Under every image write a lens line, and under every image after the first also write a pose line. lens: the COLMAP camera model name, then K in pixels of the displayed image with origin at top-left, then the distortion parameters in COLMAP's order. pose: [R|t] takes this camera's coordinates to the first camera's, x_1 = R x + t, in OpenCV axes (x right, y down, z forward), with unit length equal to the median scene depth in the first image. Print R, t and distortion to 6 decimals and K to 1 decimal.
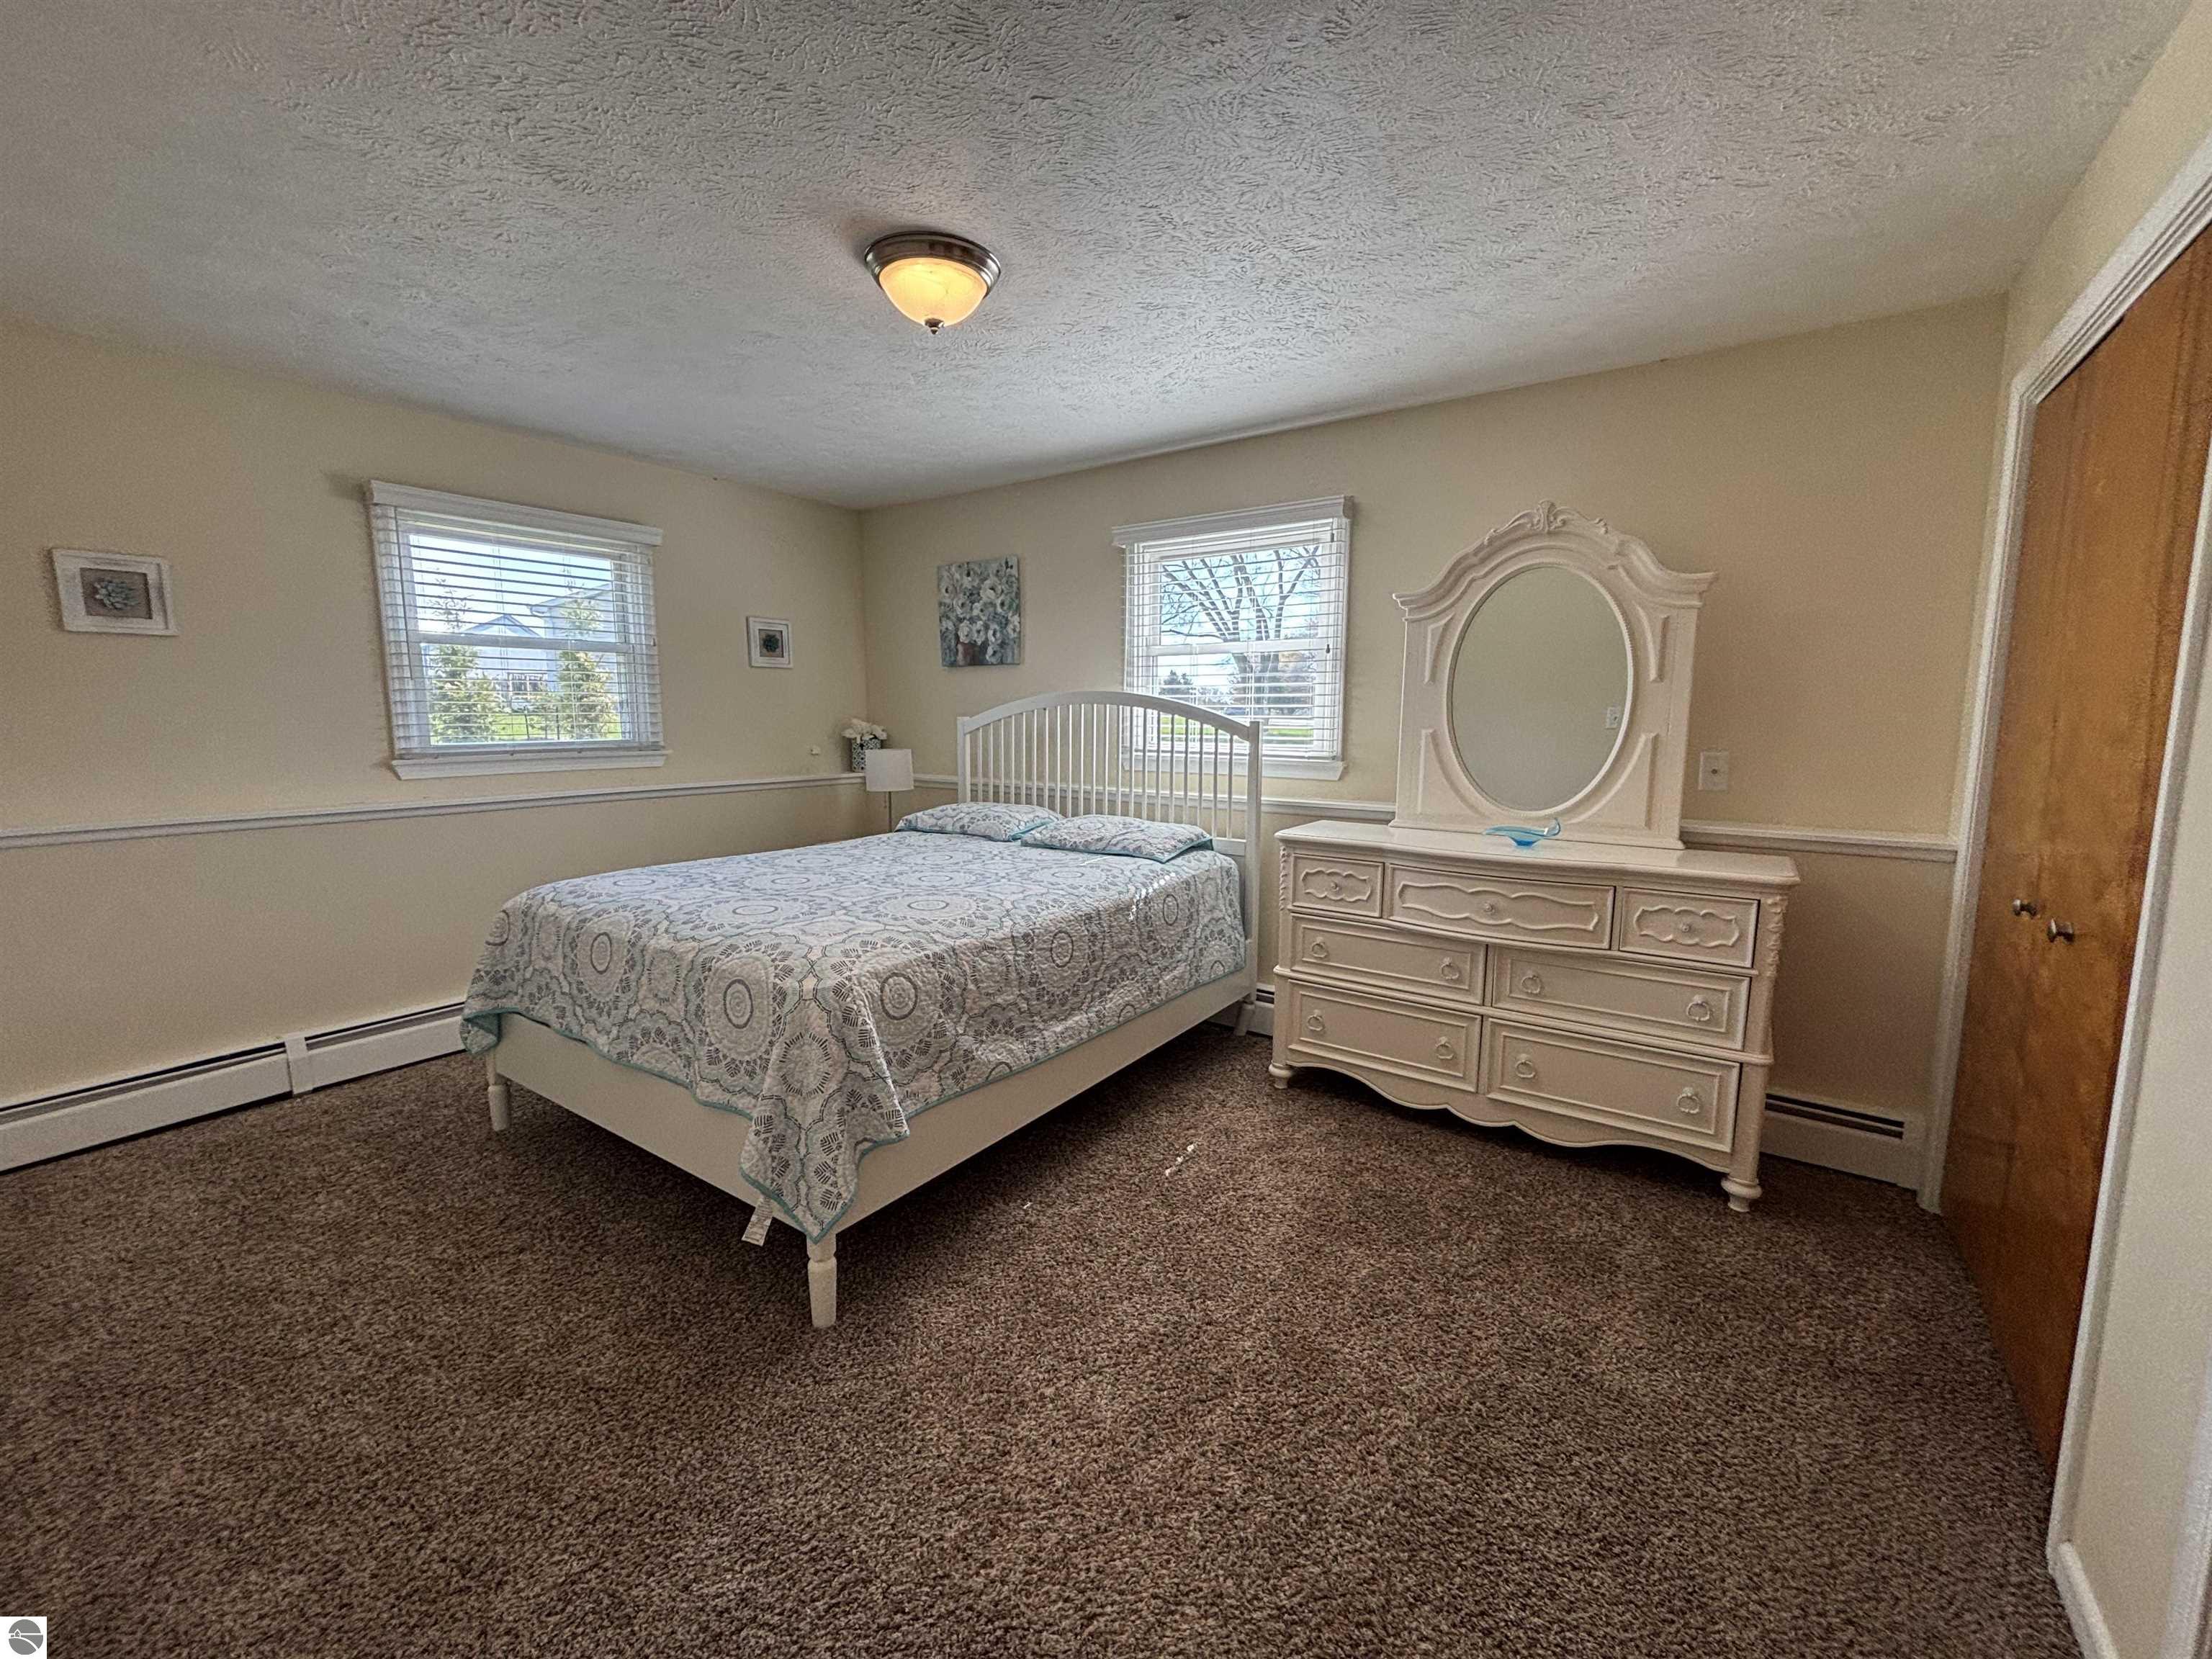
lens RADIAL K [[887.9, 0, 1106.0], [0, 887.9, 829.5], [0, 0, 1]] dist [0.046810, -0.000139]
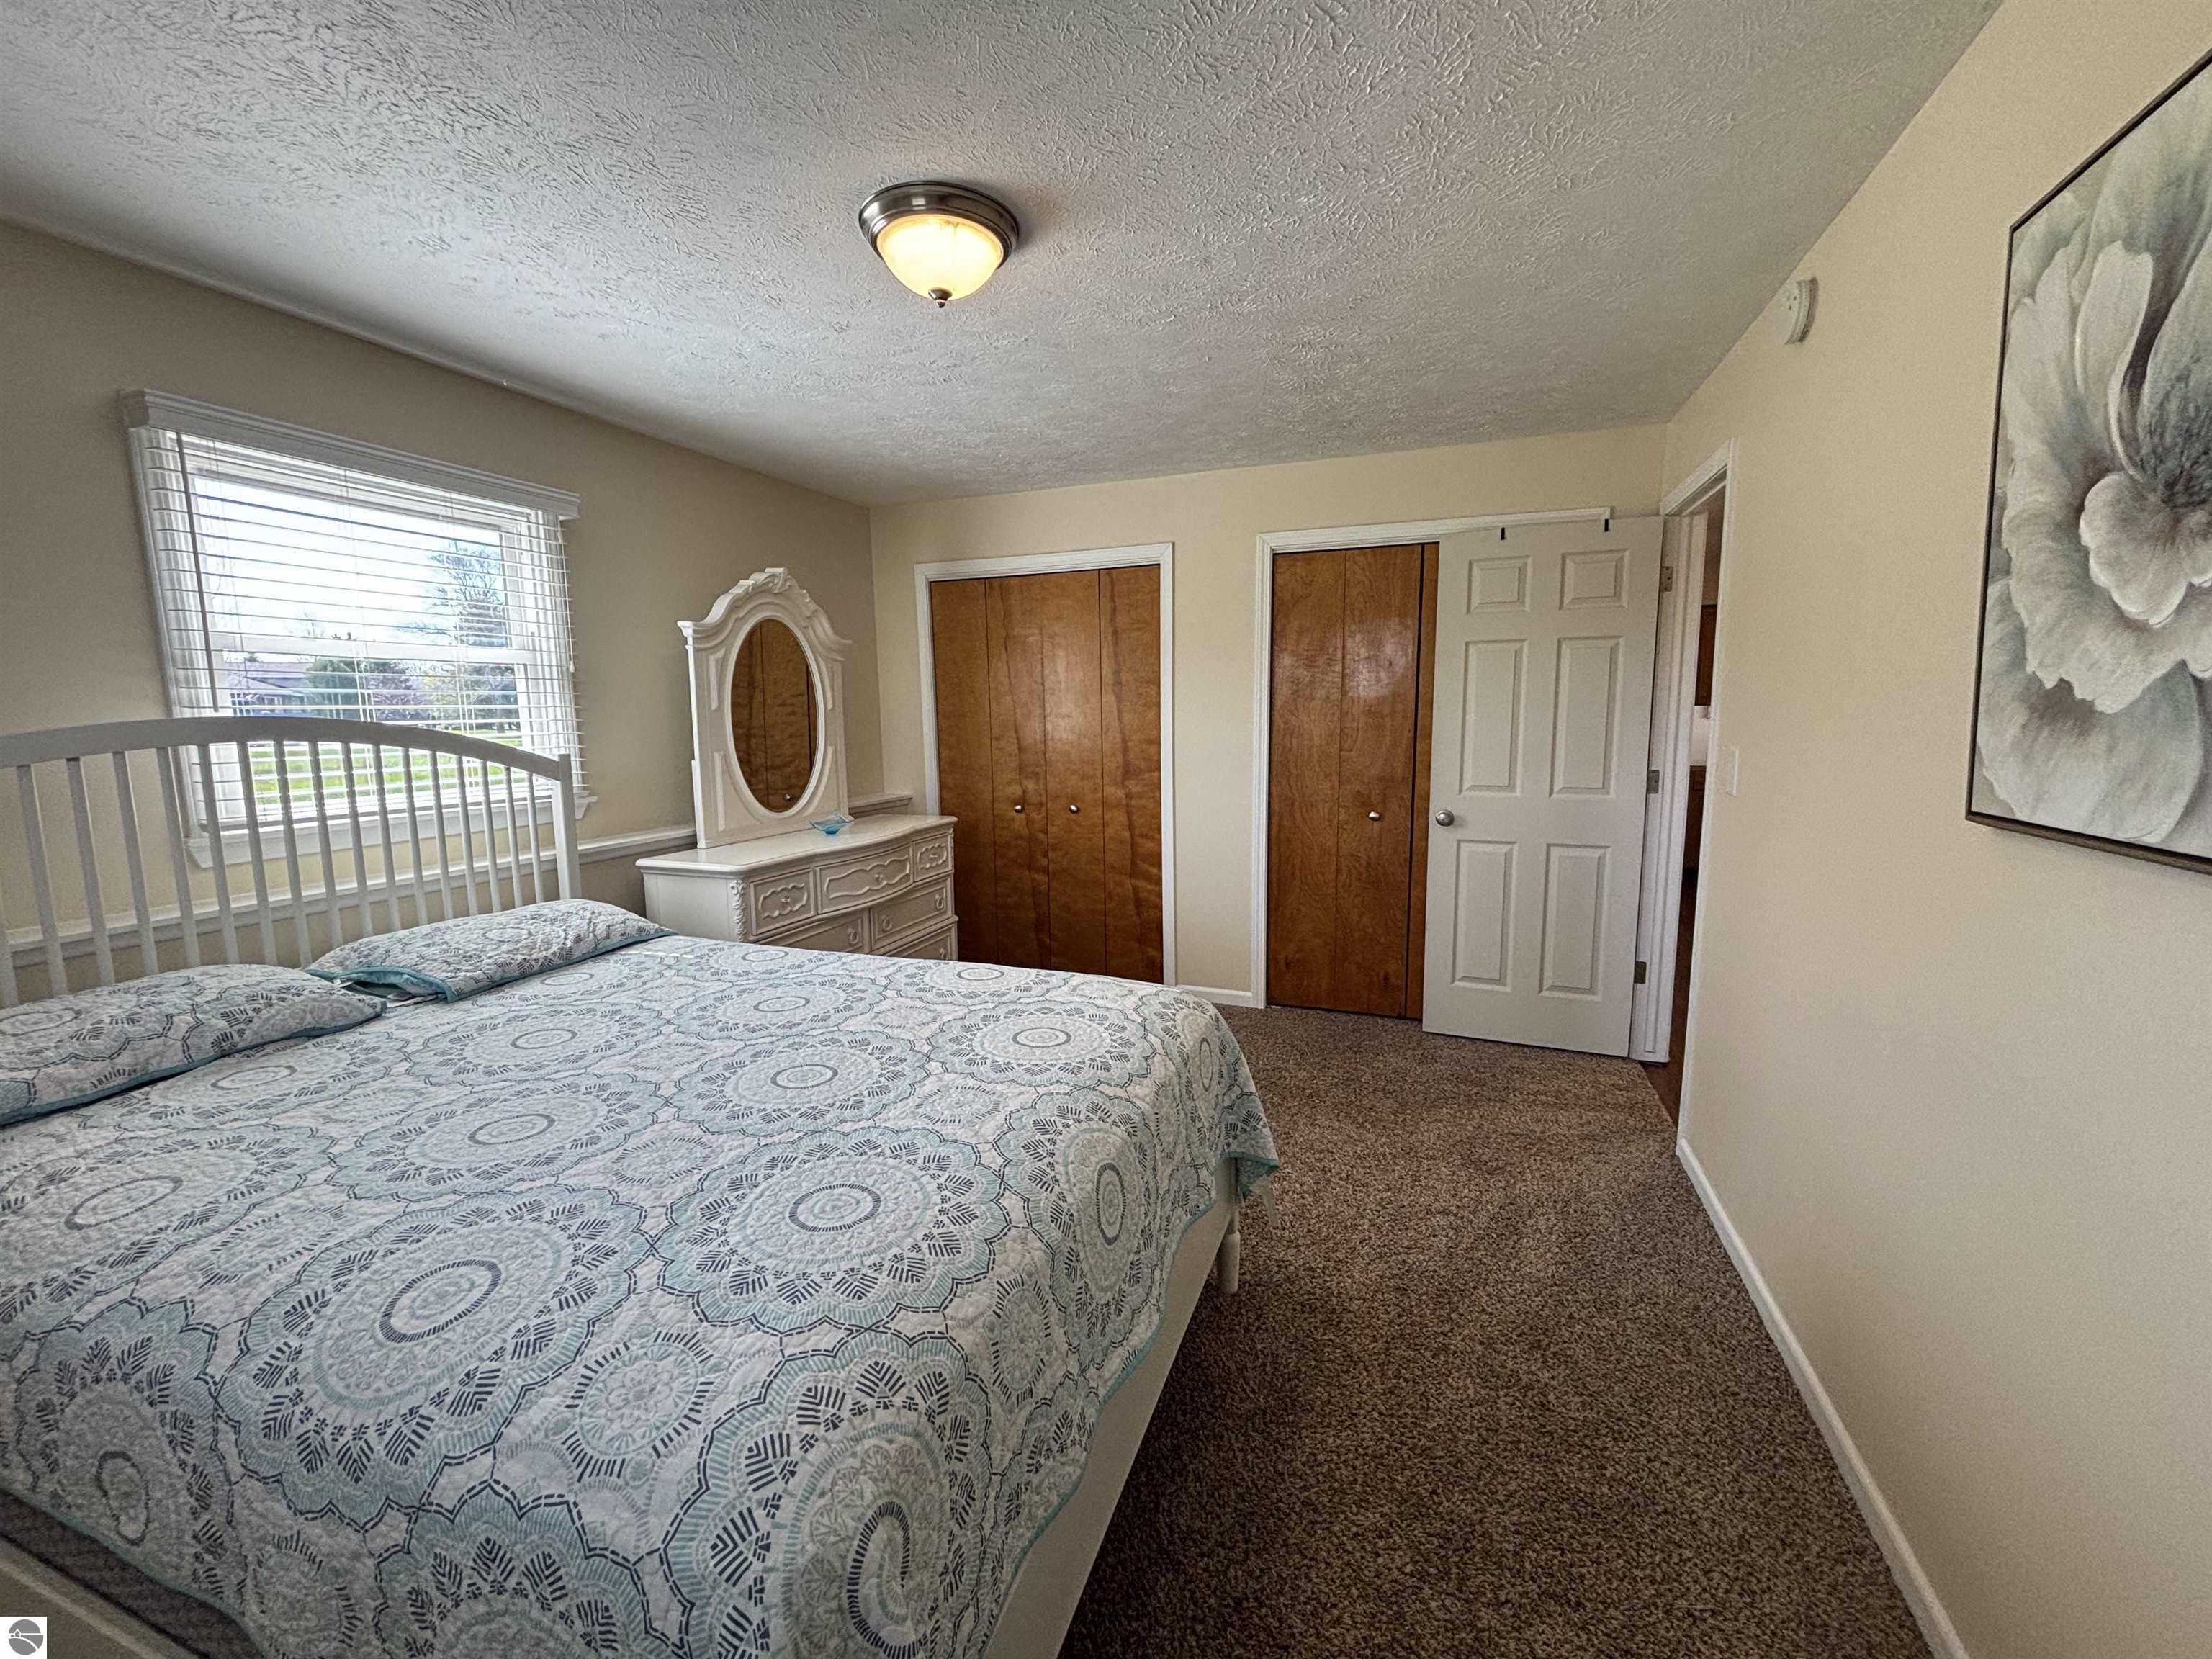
lens RADIAL K [[897.1, 0, 1106.0], [0, 897.1, 829.5], [0, 0, 1]] dist [0.000215, -0.002919]
pose [[-0.247847, -0.129936, 0.960046, -0.684233], [0.140861, 0.975601, 0.168406, -0.117214], [-0.958504, 0.176972, -0.223496, 0.697678]]
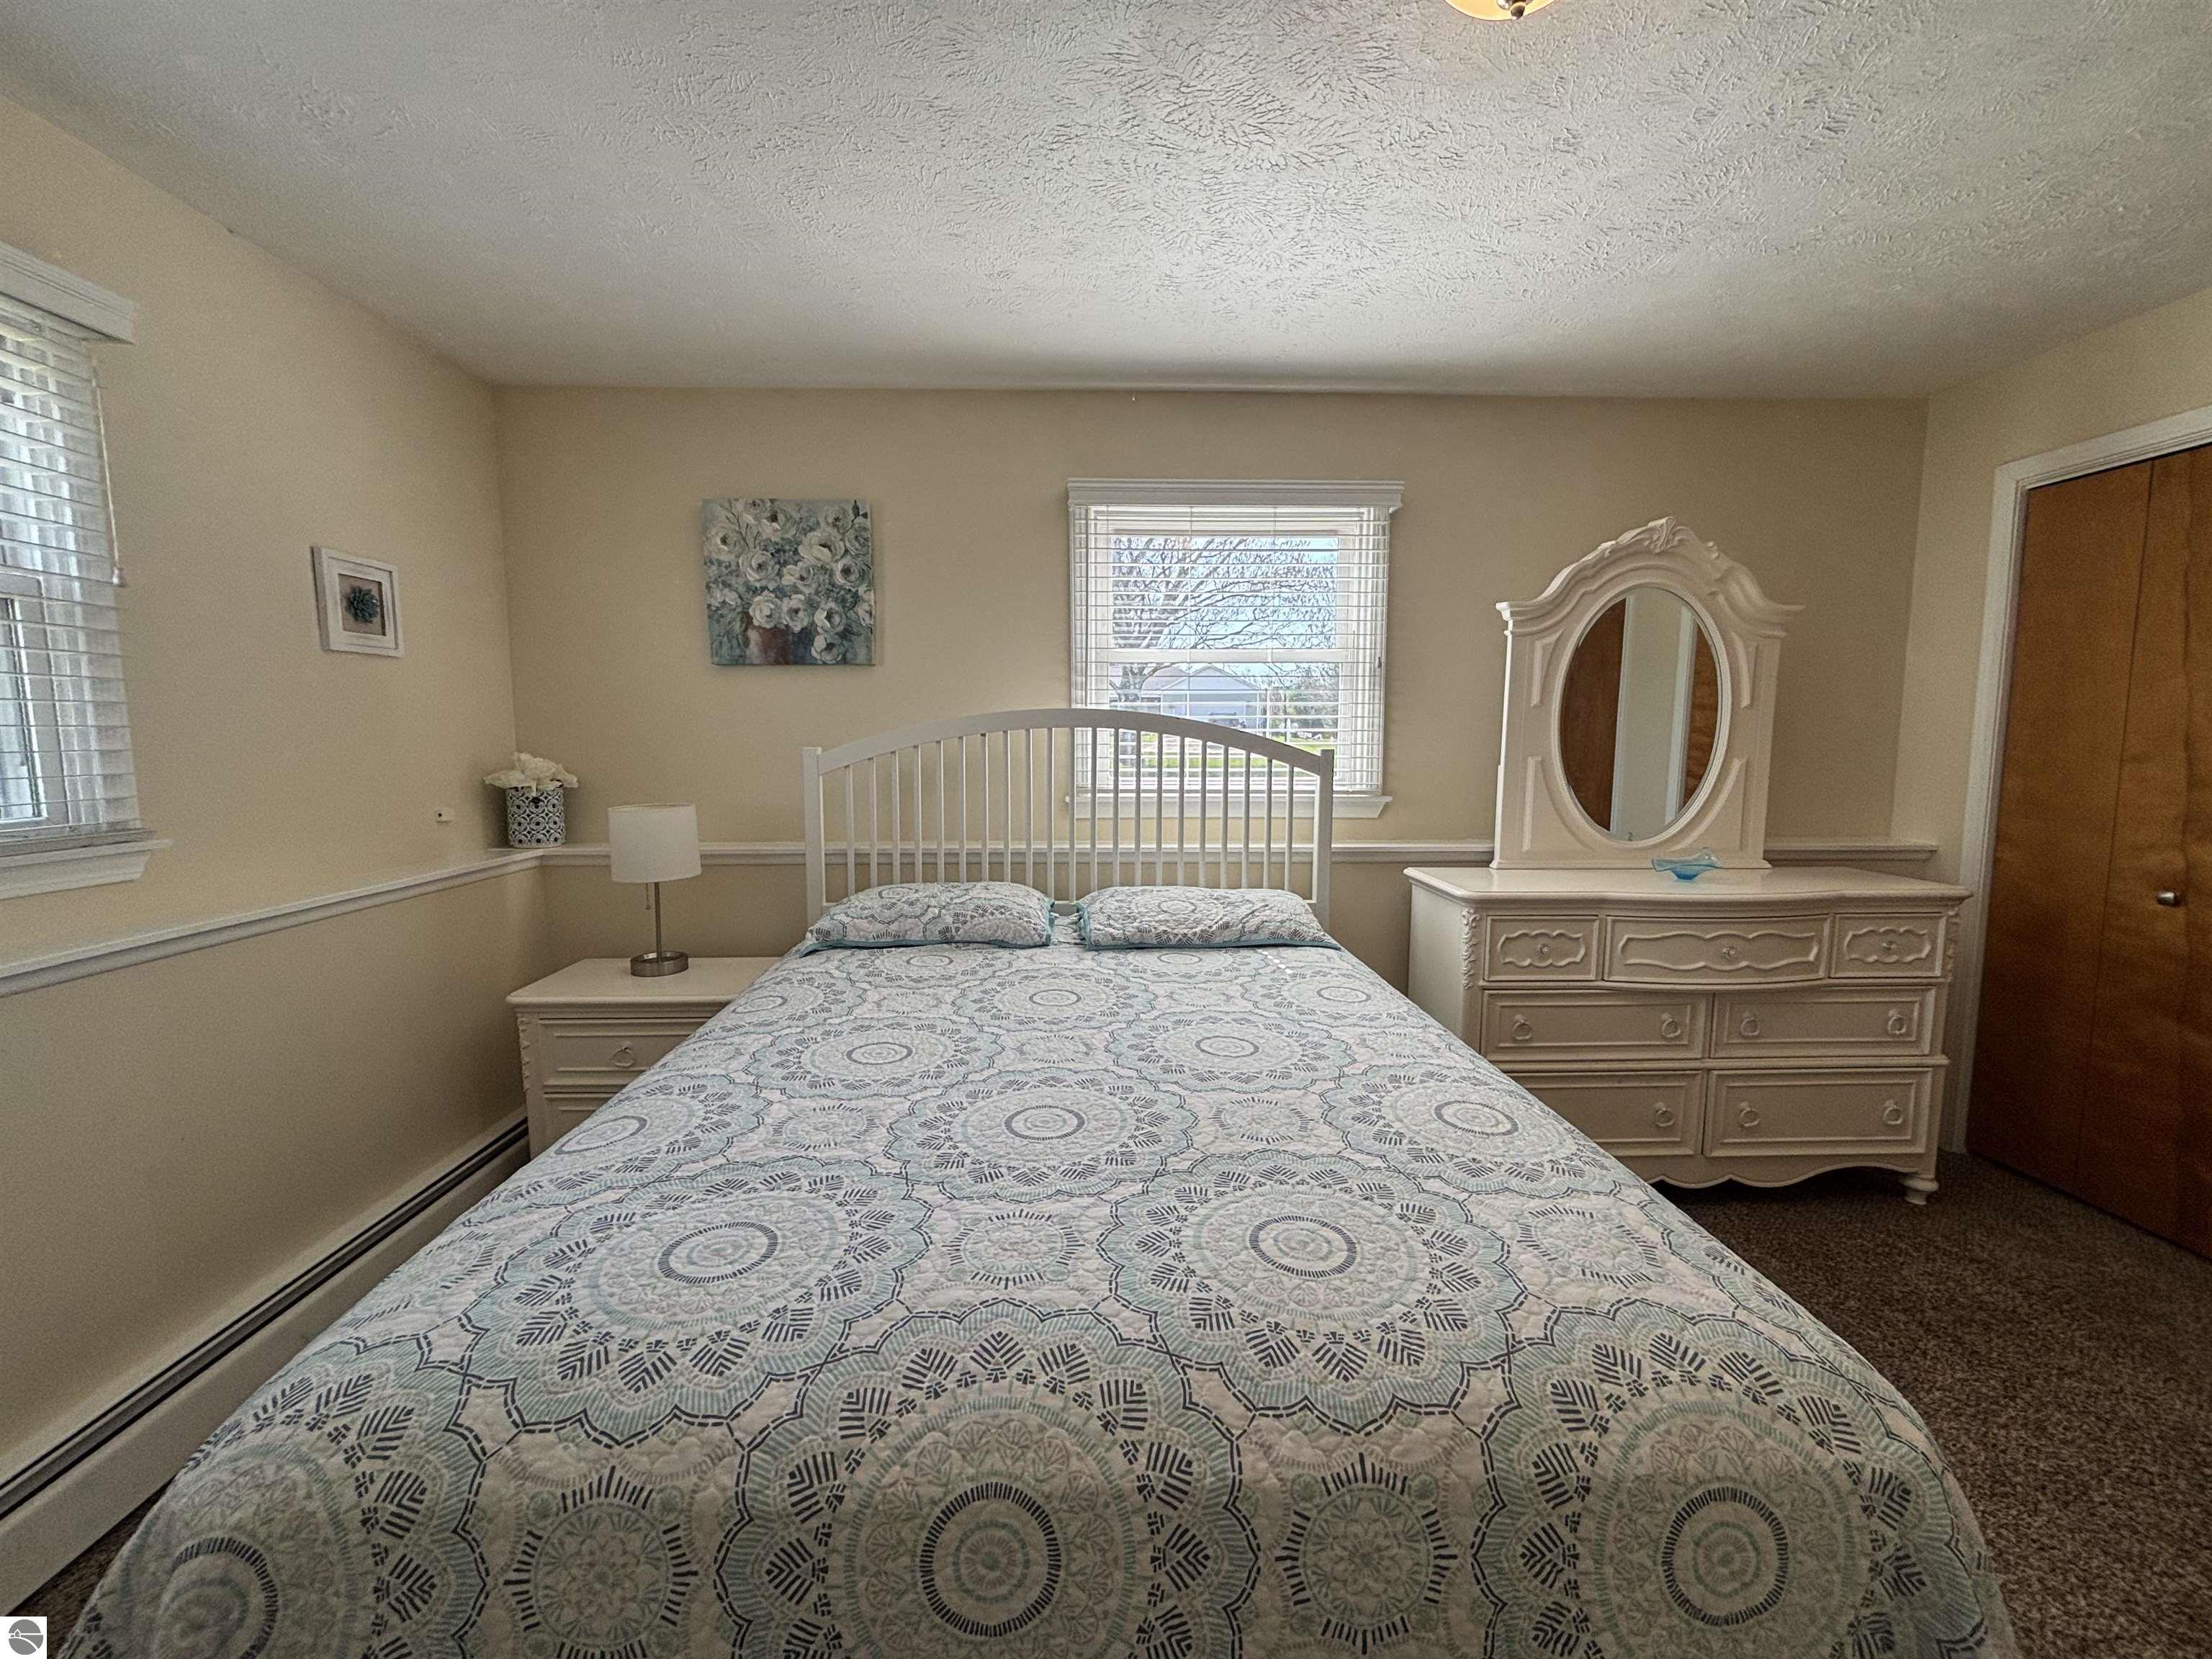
lens RADIAL K [[896.5, 0, 1106.0], [0, 896.5, 829.5], [0, 0, 1]] dist [0.008509, -0.000307]
pose [[0.800787, -0.069535, 0.594899, -0.444961], [0.081904, 0.996621, 0.006241, -0.068676], [-0.593323, 0.043727, 0.803776, 0.460920]]
